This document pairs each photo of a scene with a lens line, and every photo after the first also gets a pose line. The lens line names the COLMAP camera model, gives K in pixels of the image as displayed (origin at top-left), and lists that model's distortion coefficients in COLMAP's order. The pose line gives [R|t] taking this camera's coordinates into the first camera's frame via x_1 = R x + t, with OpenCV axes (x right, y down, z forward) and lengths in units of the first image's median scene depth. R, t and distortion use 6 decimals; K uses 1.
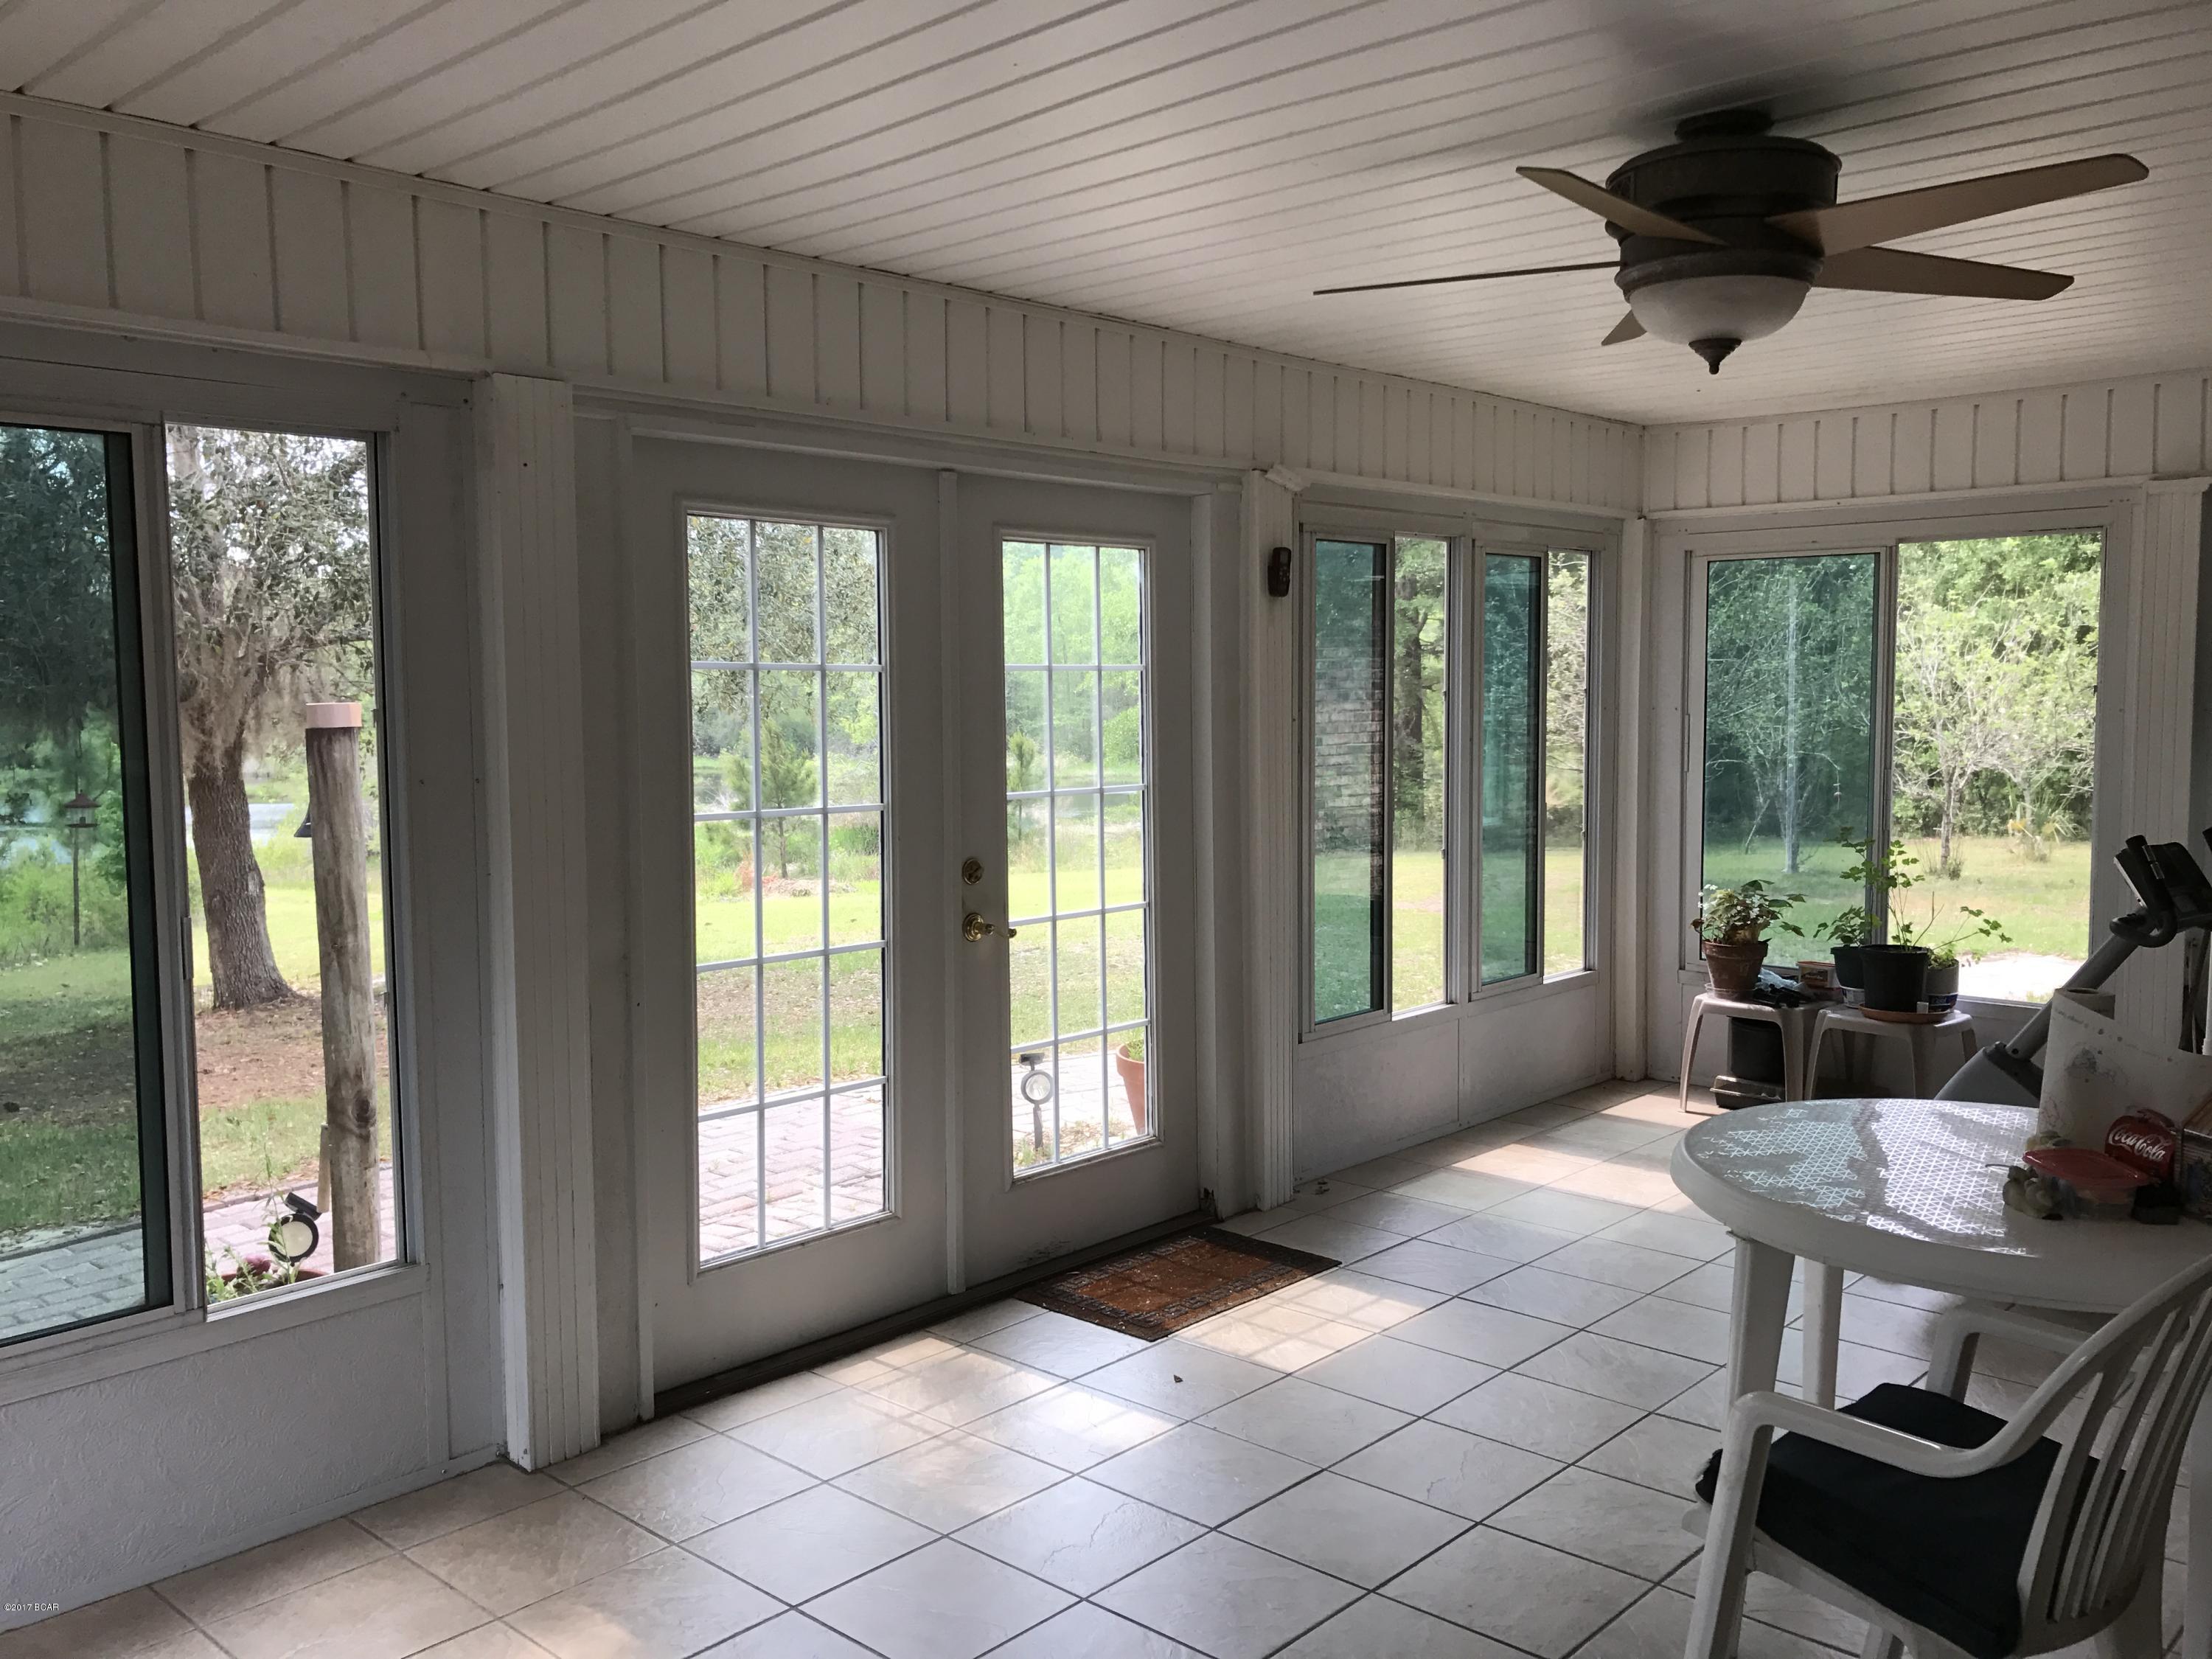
lens RADIAL K [[1819.7, 0, 1073.0], [0, 1819.7, 834.5], [0, 0, 1]] dist [0.013666, -0.015301]
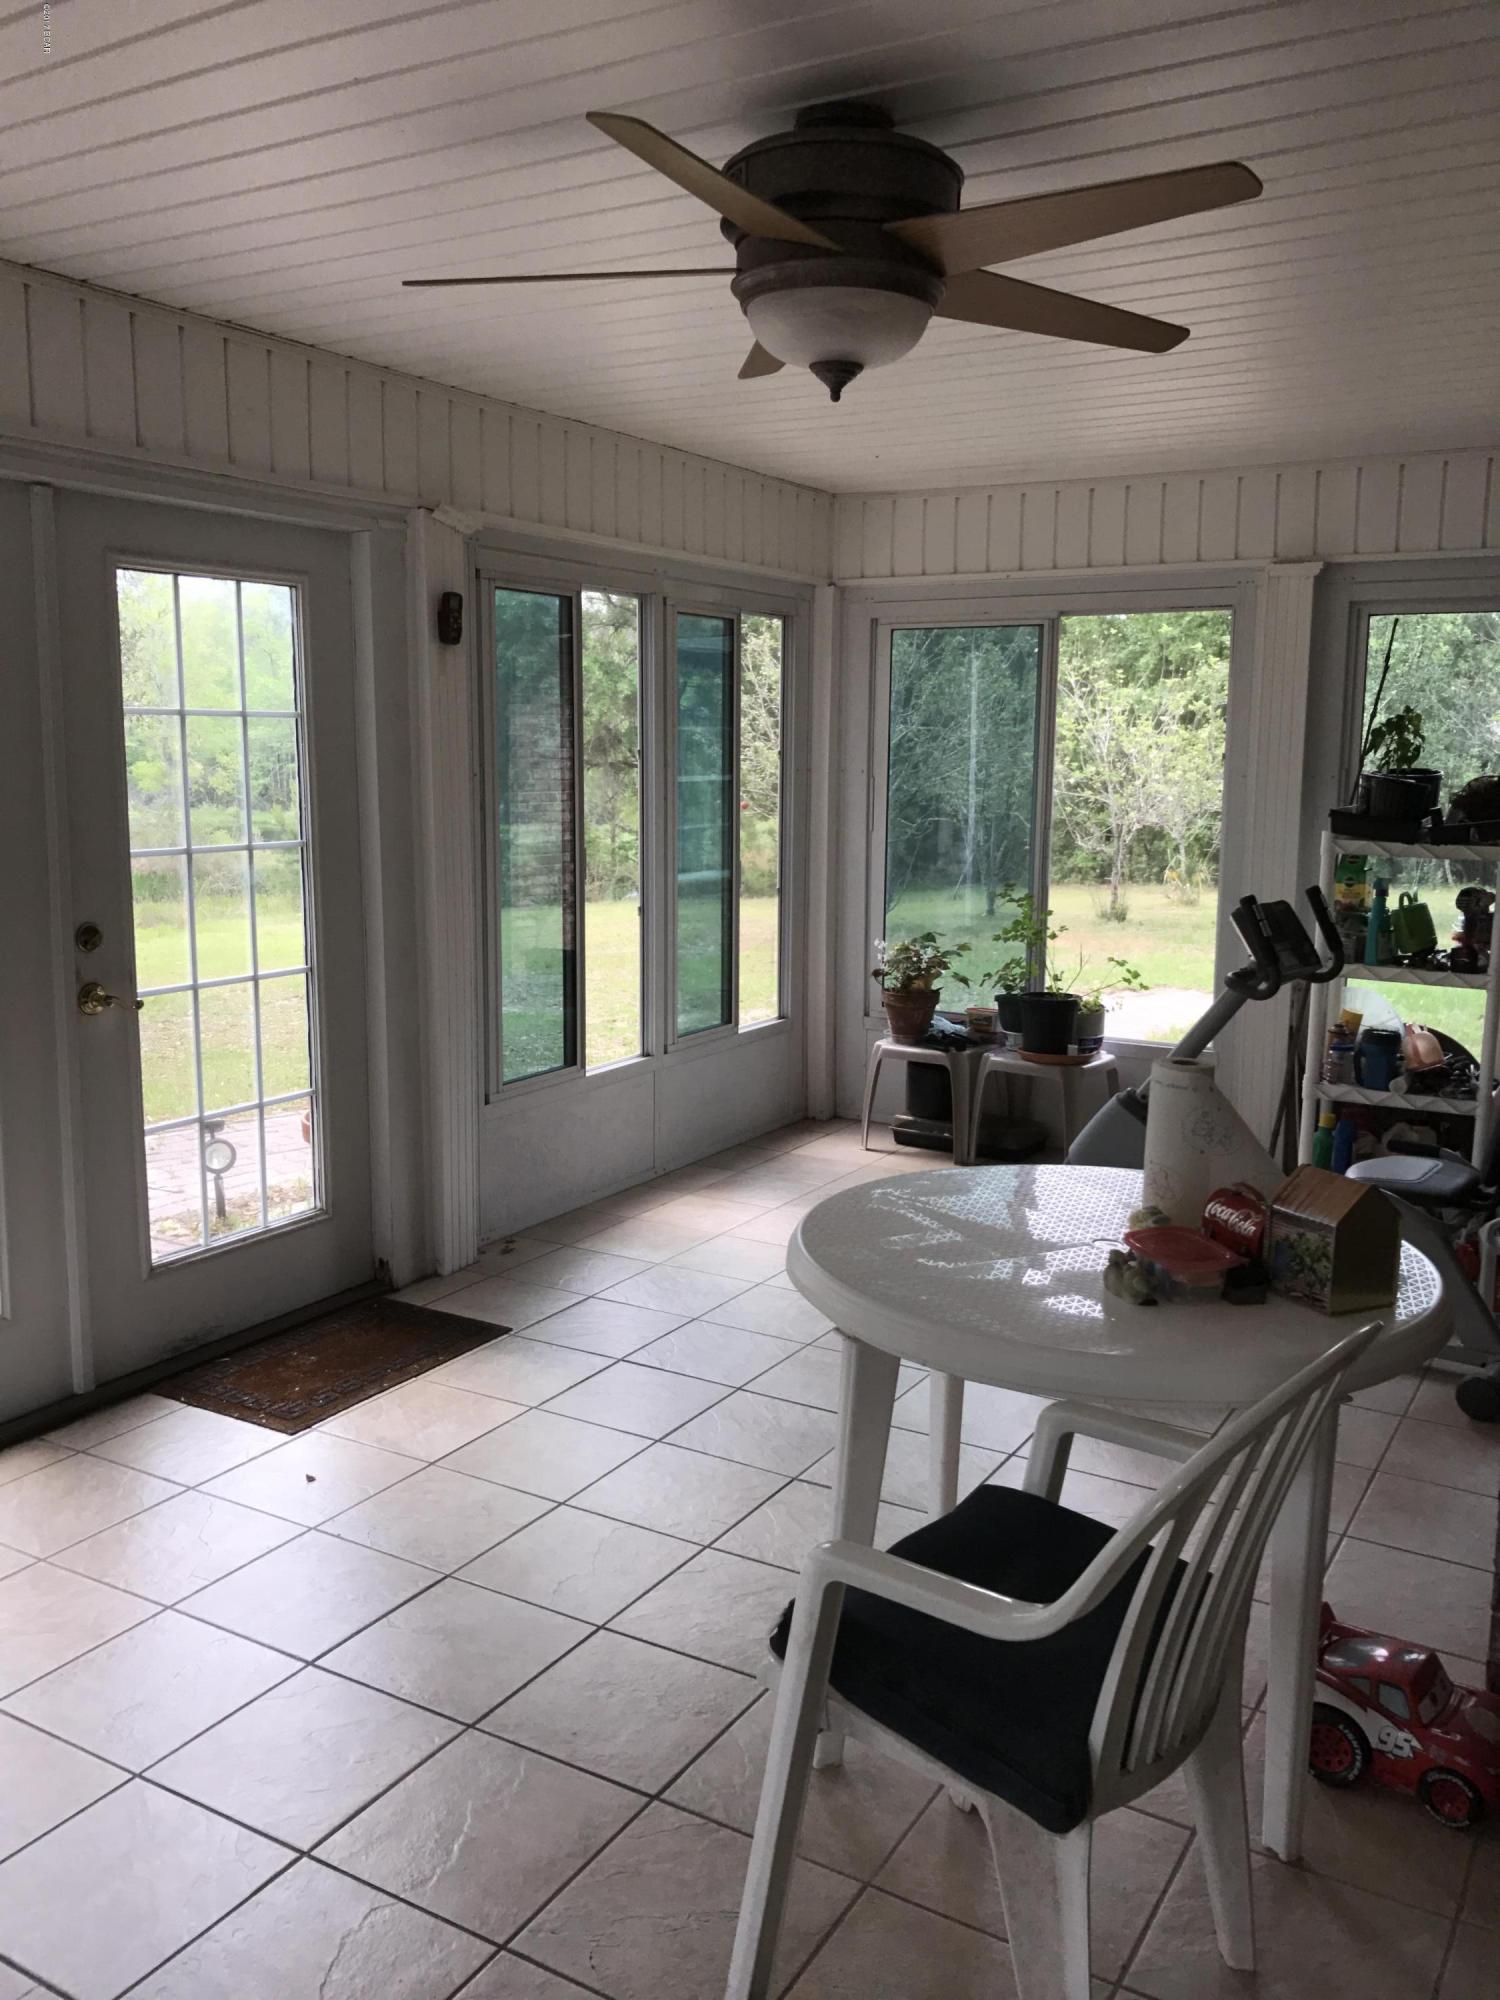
lens RADIAL K [[1645.3, 0, 750.0], [0, 1645.3, 1000.0], [0, 0, 1]] dist [0.013666, -0.015301]
pose [[0.974713, -0.017268, 0.222792, 0.068513], [0.001180, 0.997394, 0.072142, -0.006374], [-0.223457, -0.070055, 0.972193, 0.103382]]
